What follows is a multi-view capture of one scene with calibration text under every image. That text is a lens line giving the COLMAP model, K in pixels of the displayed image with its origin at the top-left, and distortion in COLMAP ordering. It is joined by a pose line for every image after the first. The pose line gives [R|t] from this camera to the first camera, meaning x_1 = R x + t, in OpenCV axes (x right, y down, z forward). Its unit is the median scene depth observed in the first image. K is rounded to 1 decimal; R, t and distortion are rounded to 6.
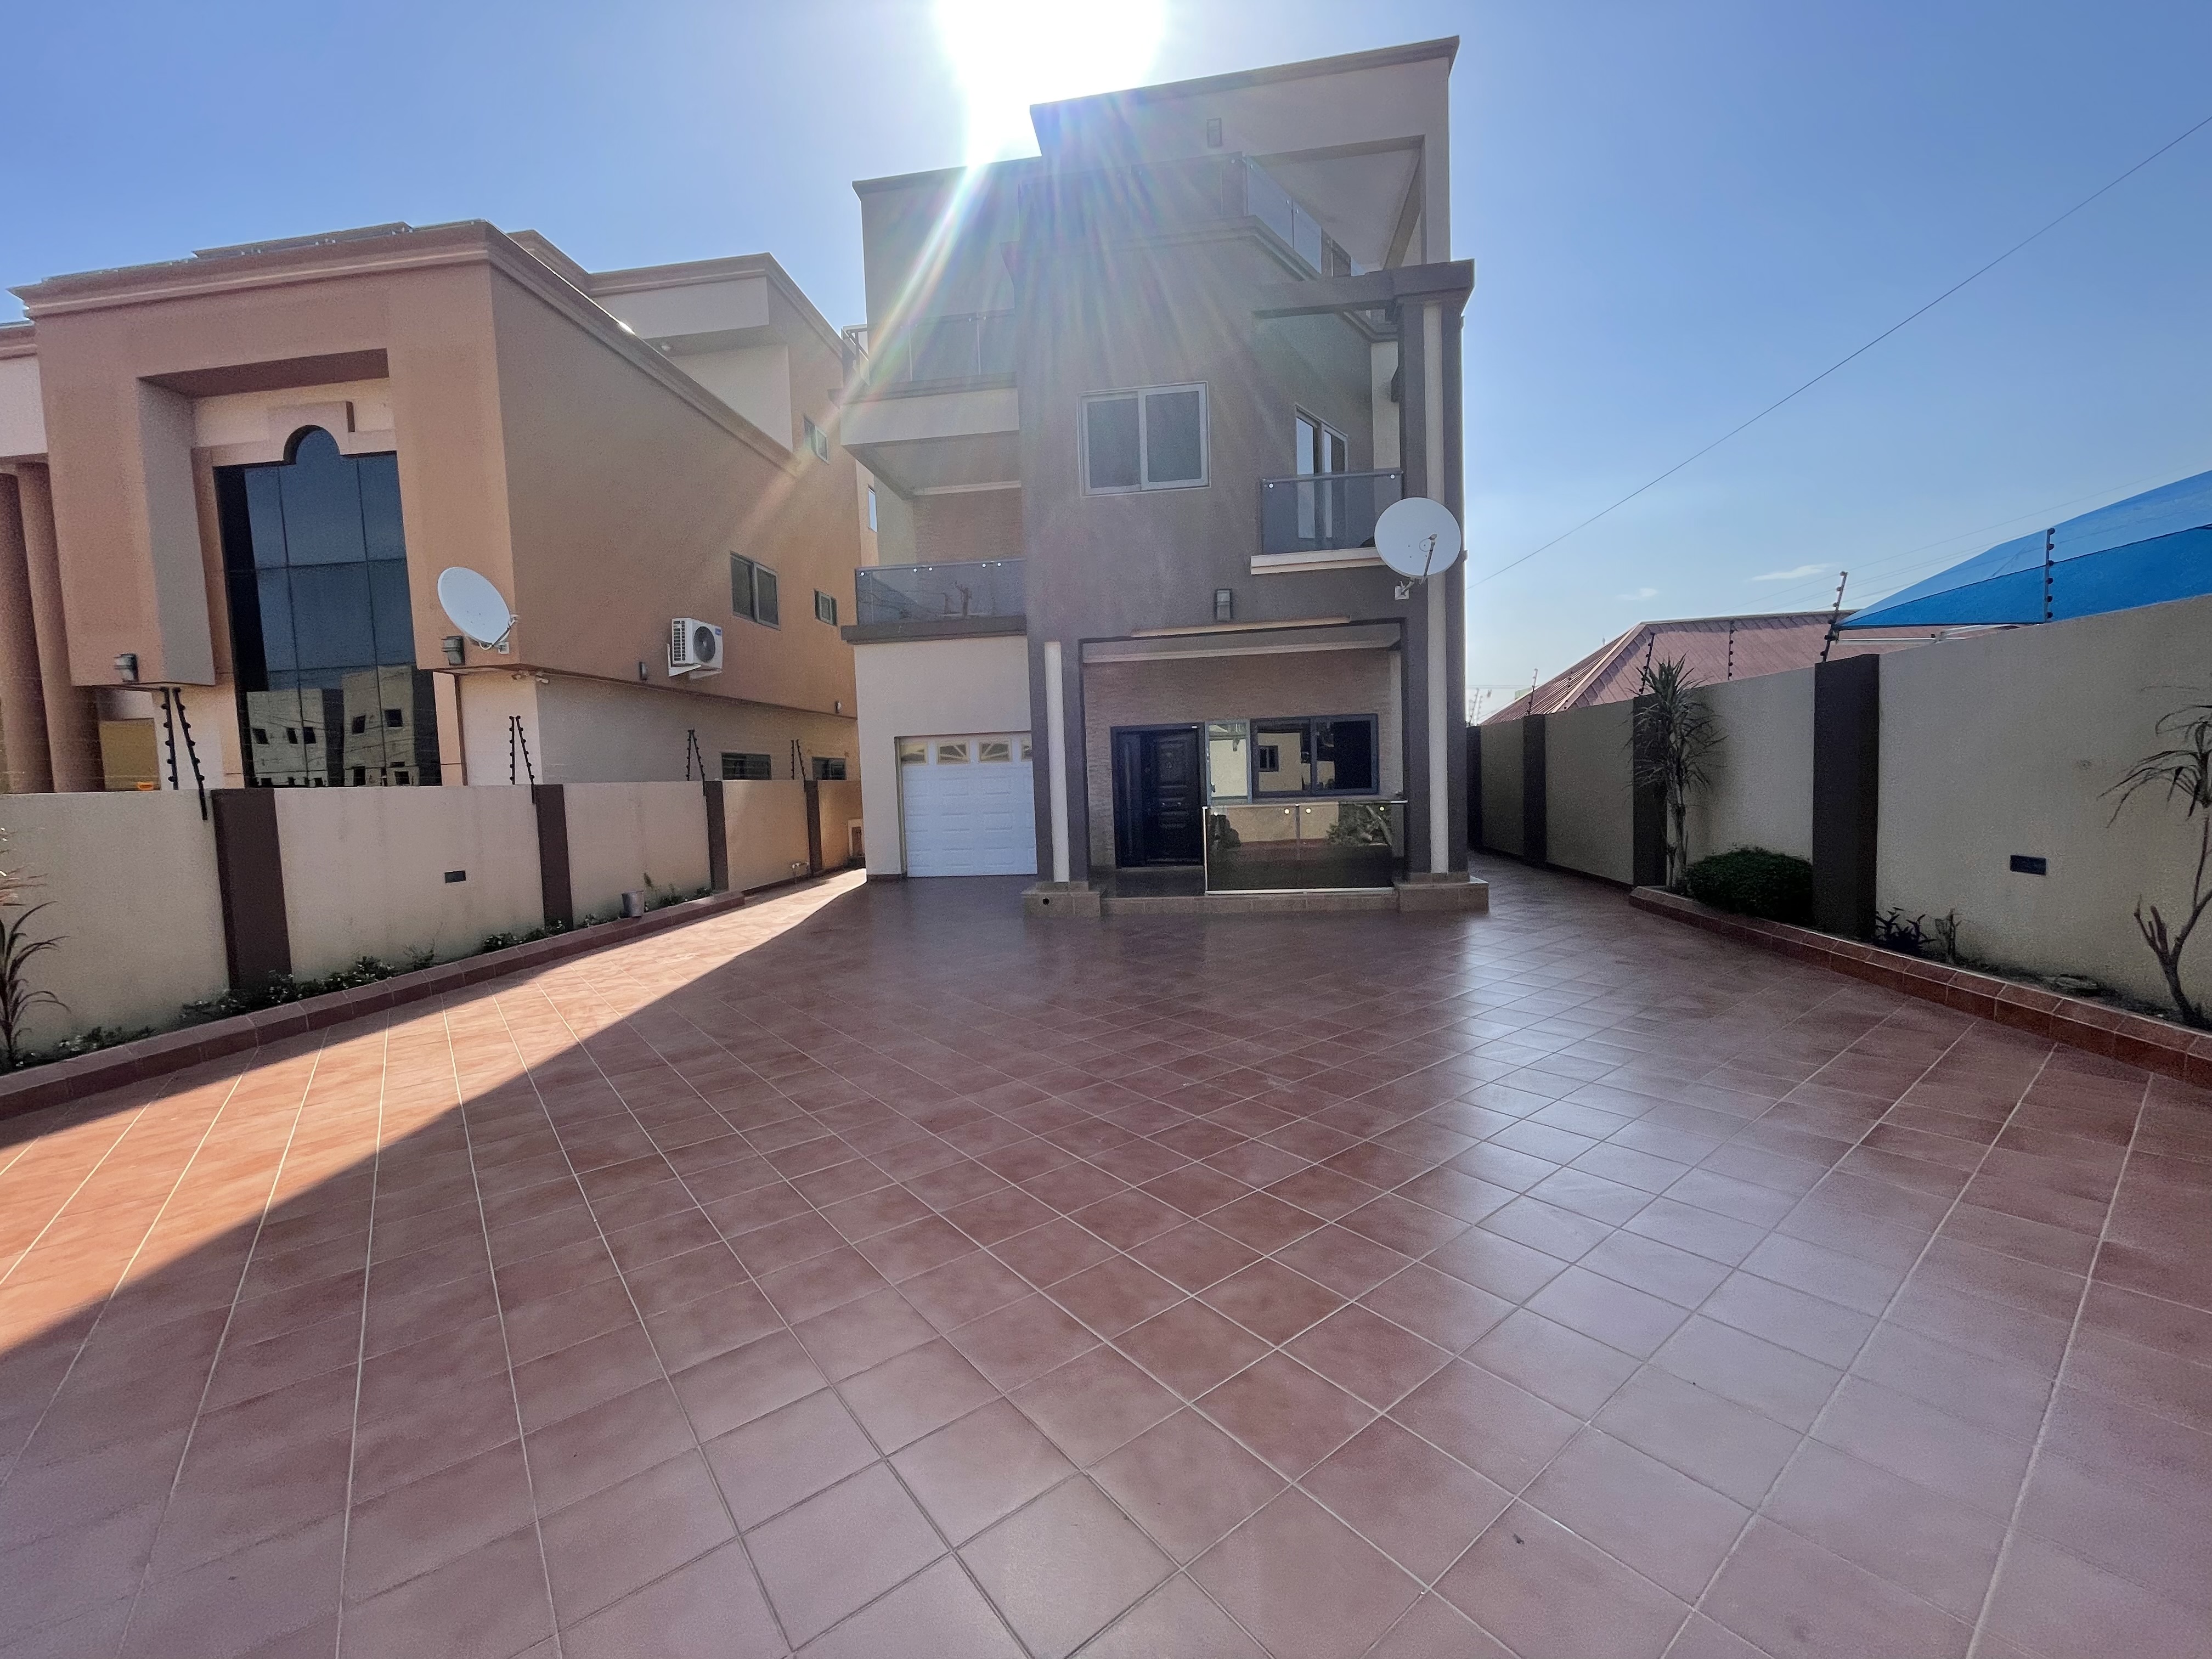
lens RADIAL K [[887.4, 0, 1109.9], [0, 887.4, 830.9], [0, 0, 1]] dist [0.006809, -0.000686]
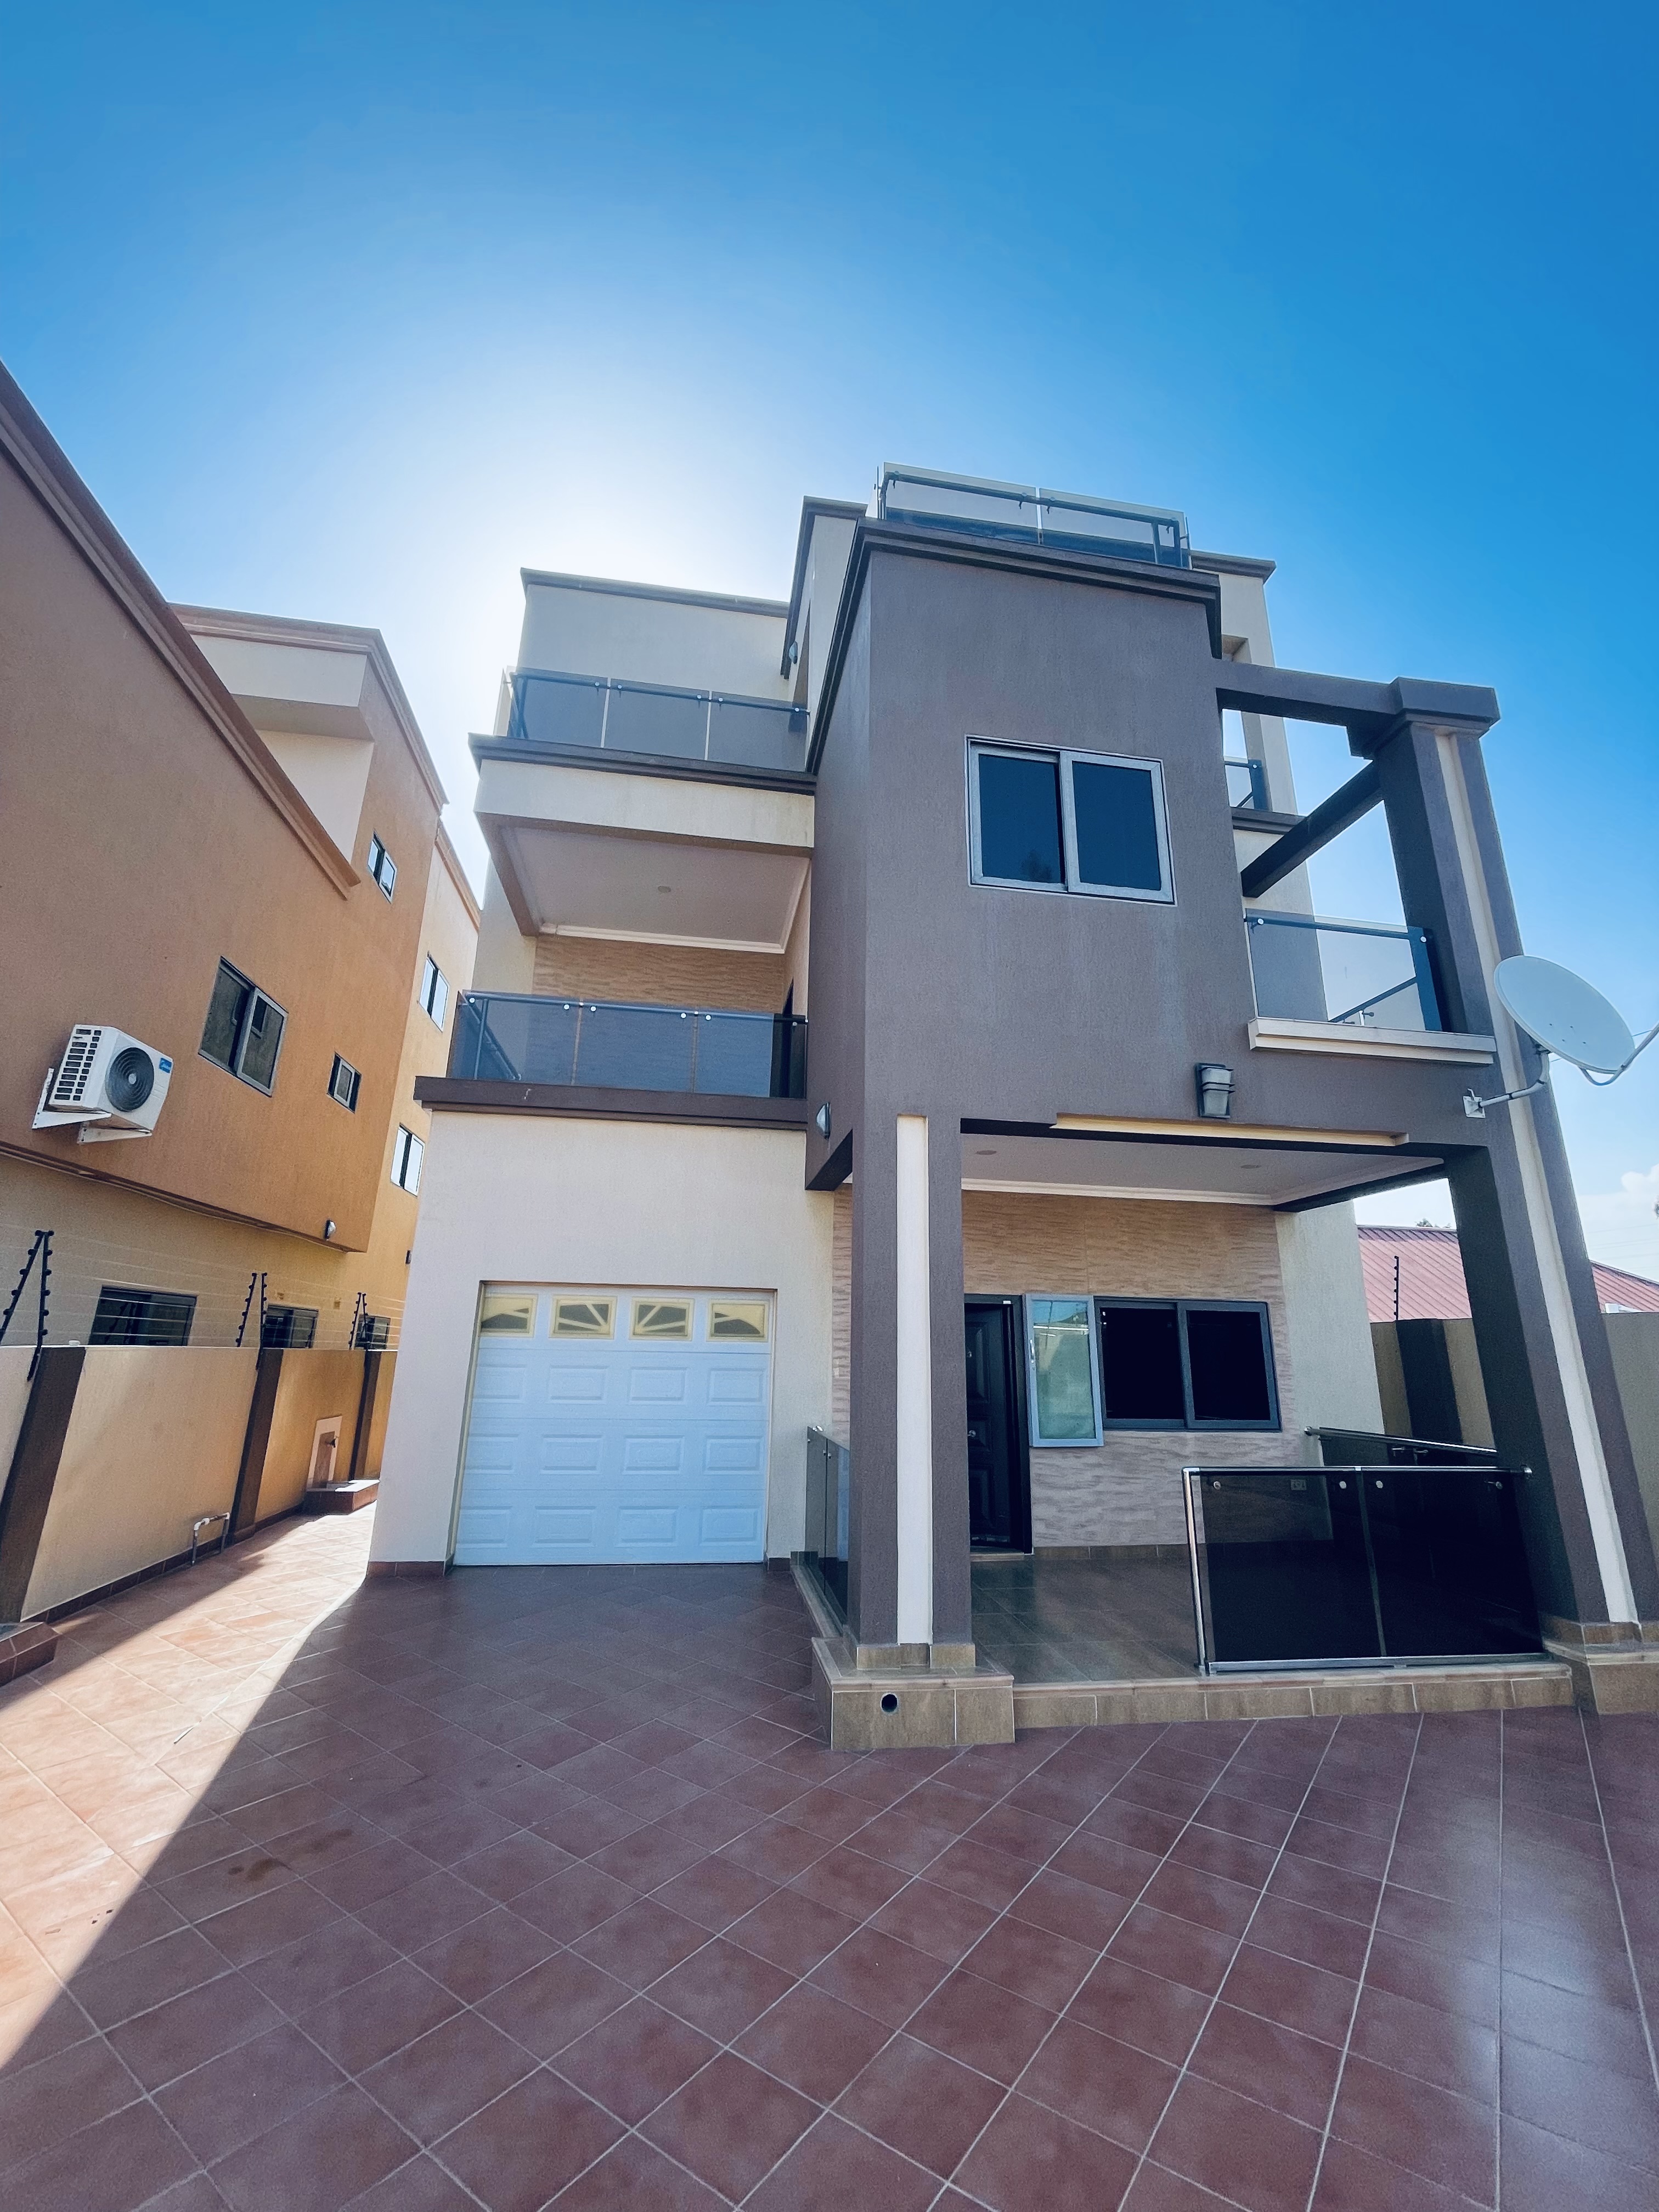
lens RADIAL K [[887.4, 0, 826.1], [0, 887.4, 1095.4], [0, 0, 1]] dist [0.006809, -0.000686]
pose [[0.962244, 0.127518, 0.240468, -0.182598], [-0.039859, 0.939959, -0.338952, -0.036005], [-0.269253, 0.316569, 0.909553, 0.406060]]
